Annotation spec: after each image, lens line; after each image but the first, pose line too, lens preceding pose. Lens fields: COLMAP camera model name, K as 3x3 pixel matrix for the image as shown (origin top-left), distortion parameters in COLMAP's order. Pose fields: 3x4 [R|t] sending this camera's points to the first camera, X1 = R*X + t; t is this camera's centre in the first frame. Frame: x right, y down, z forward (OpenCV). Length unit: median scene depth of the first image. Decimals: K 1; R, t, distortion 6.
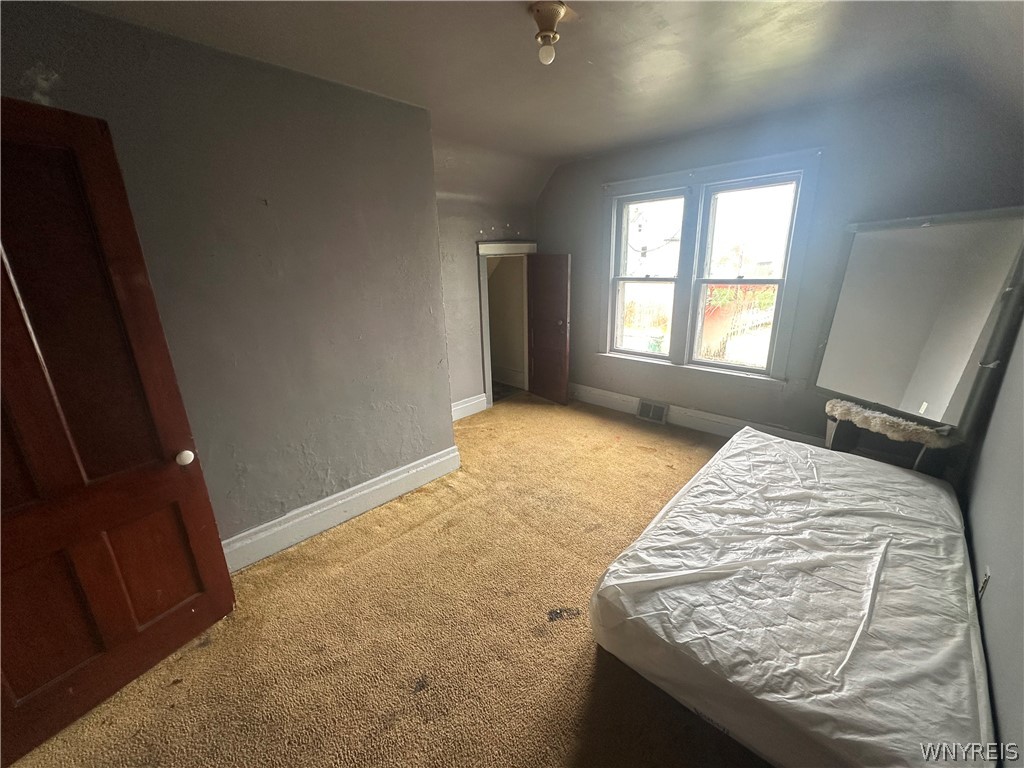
lens RADIAL K [[409.4, 0, 514.2], [0, 409.4, 386.4], [0, 0, 1]] dist [-0.000789, 0.000034]
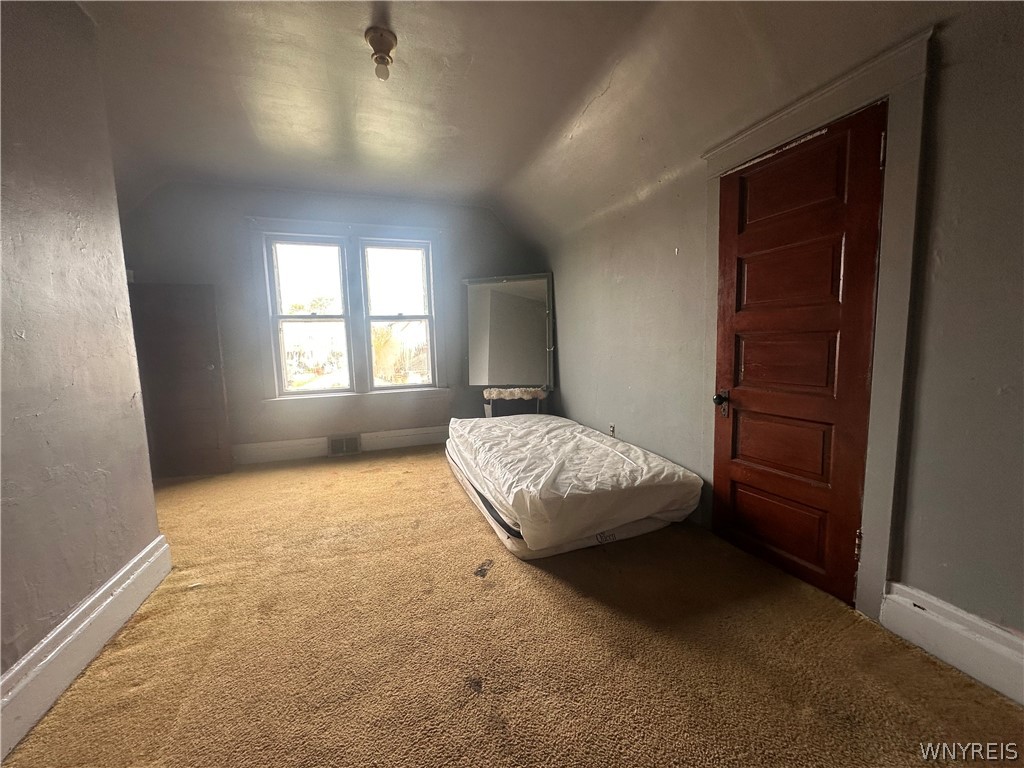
lens RADIAL K [[409.4, 0, 514.7], [0, 409.4, 386.4], [0, 0, 1]] dist [-0.000789, 0.000034]
pose [[0.441504, -0.081733, 0.893529, -0.541151], [0.276393, 0.959806, -0.048774, 0.131020], [-0.853628, 0.268499, 0.446349, 0.245004]]
